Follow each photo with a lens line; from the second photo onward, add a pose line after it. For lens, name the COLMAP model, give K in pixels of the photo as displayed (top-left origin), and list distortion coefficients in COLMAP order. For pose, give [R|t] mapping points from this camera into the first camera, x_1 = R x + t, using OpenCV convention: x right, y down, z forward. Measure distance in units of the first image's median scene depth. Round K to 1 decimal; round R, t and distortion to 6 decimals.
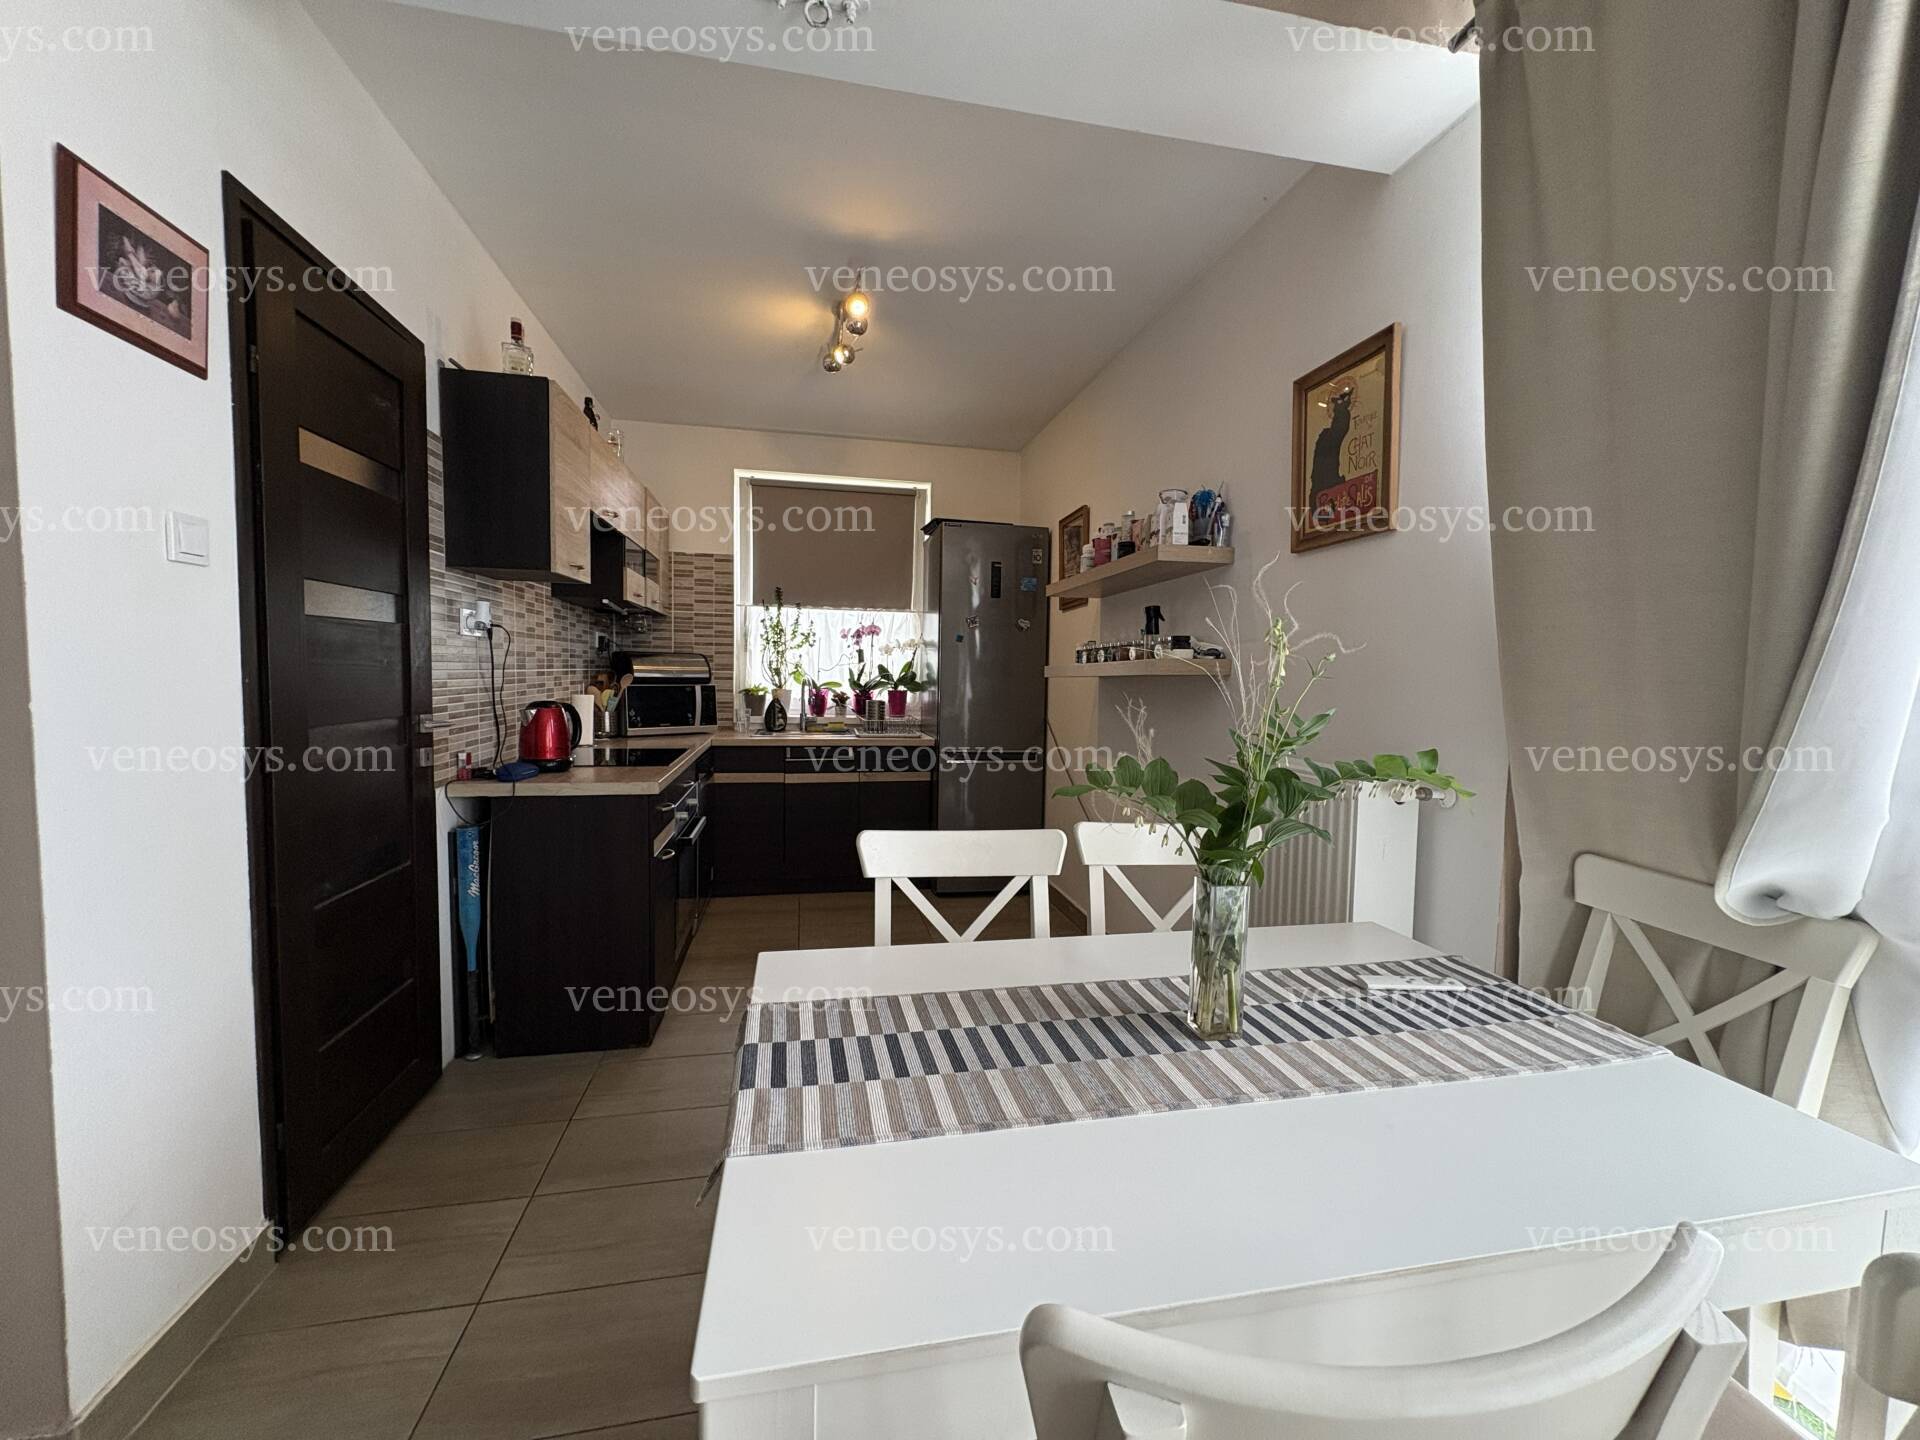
lens RADIAL K [[760.1, 0, 954.9], [0, 760.1, 721.6], [0, 0, 1]] dist [-0.002002, 0.000495]
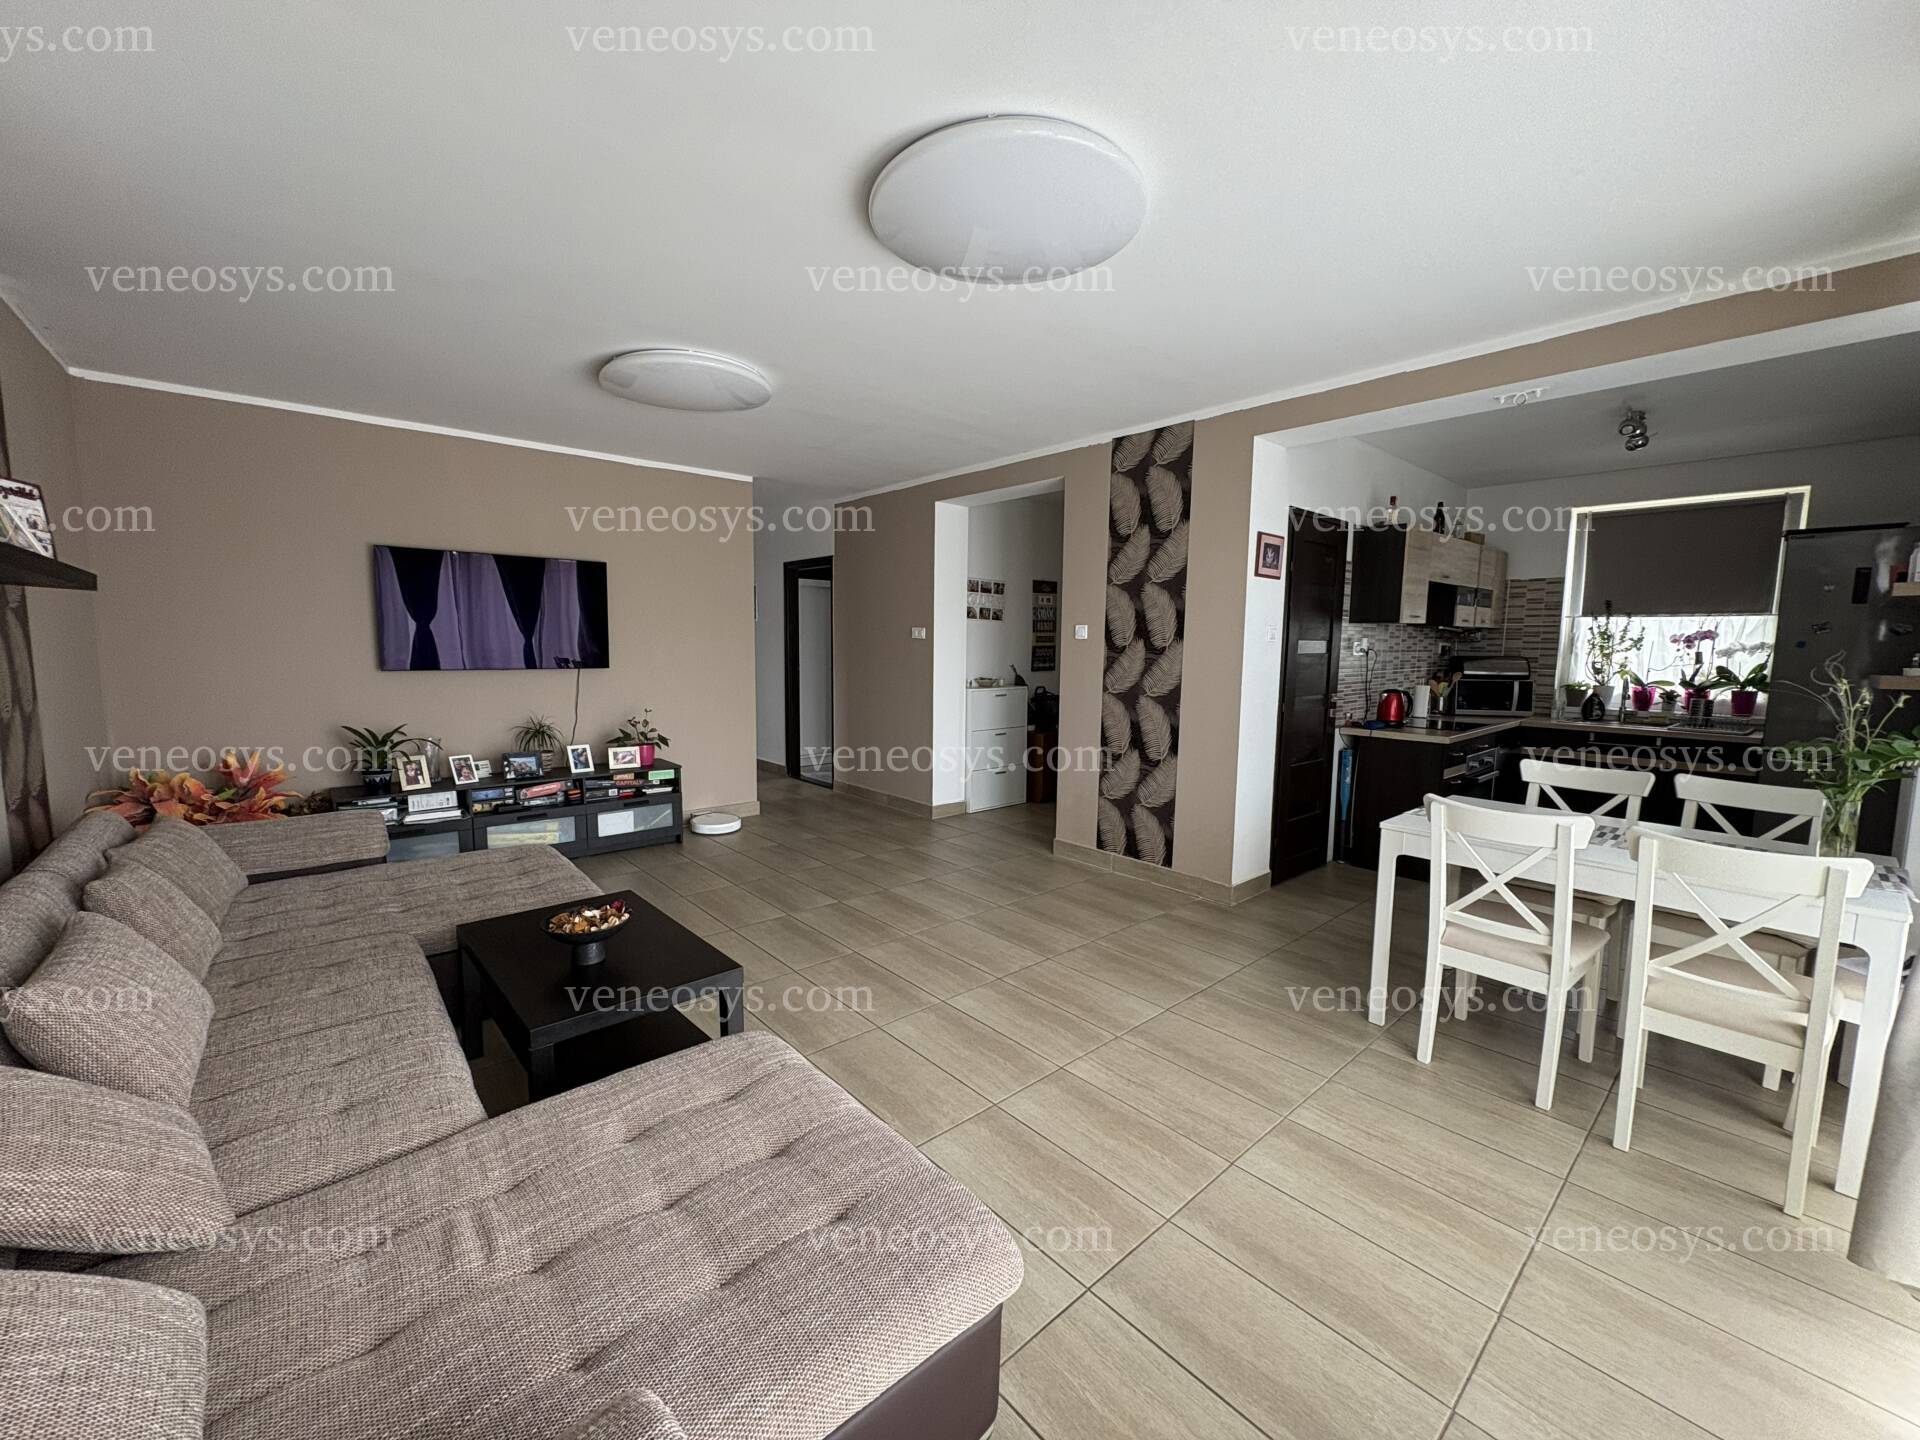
lens RADIAL K [[760.1, 0, 963.6], [0, 760.1, 723.4], [0, 0, 1]] dist [-0.002002, 0.000495]
pose [[0.499390, 0.080816, -0.862600, 0.312589], [-0.057973, 0.996525, 0.059800, 0.003315], [0.864436, 0.020144, 0.502340, -0.480547]]
